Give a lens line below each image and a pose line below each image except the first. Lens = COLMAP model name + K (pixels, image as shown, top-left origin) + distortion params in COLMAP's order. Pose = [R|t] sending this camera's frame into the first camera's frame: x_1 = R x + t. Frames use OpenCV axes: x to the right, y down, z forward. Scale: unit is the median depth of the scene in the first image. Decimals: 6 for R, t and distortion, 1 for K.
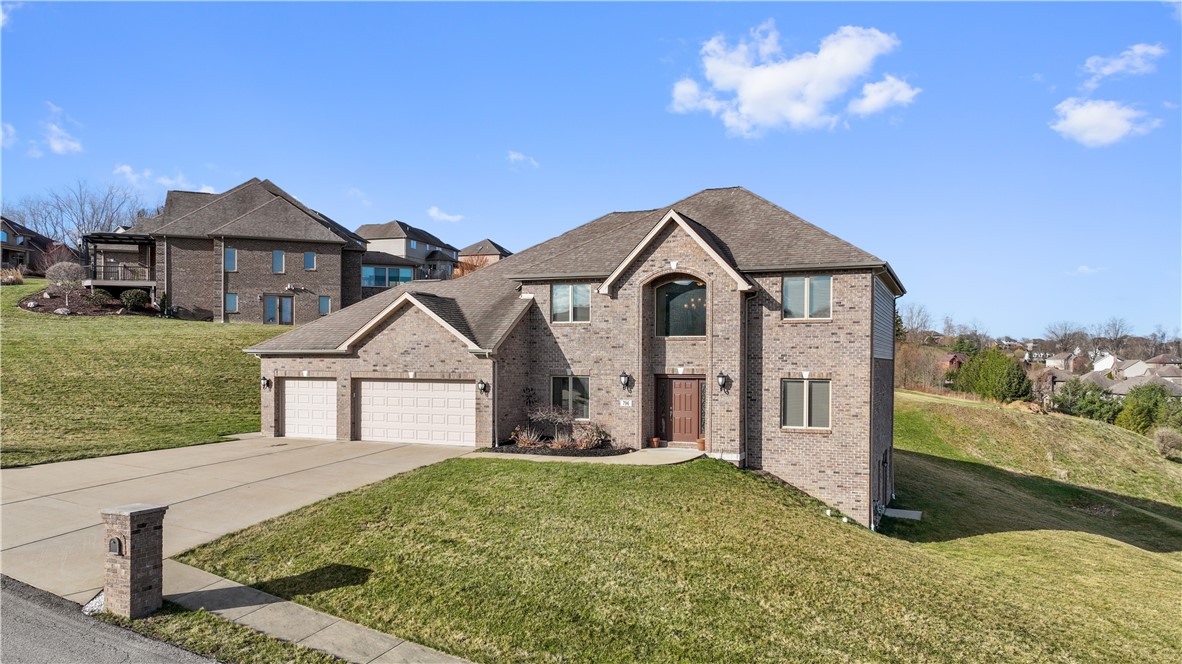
lens RADIAL K [[857.2, 0, 591.0], [0, 857.2, 332.0], [0, 0, 1]] dist [0.004191, 0.002492]
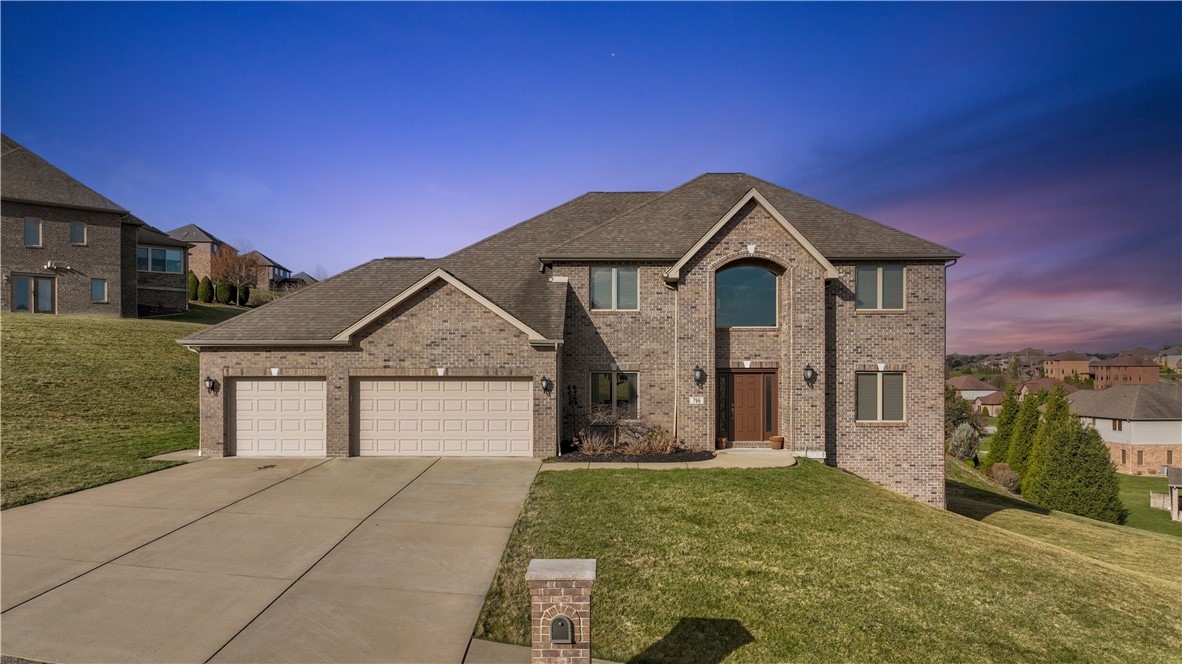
lens RADIAL K [[857.2, 0, 591.0], [0, 857.2, 332.0], [0, 0, 1]] dist [0.004191, 0.002492]
pose [[0.926052, 0.008812, 0.377292, -0.398699], [-0.007286, 0.999958, -0.005472, 0.016806], [-0.377324, 0.002319, 0.926078, 0.208165]]
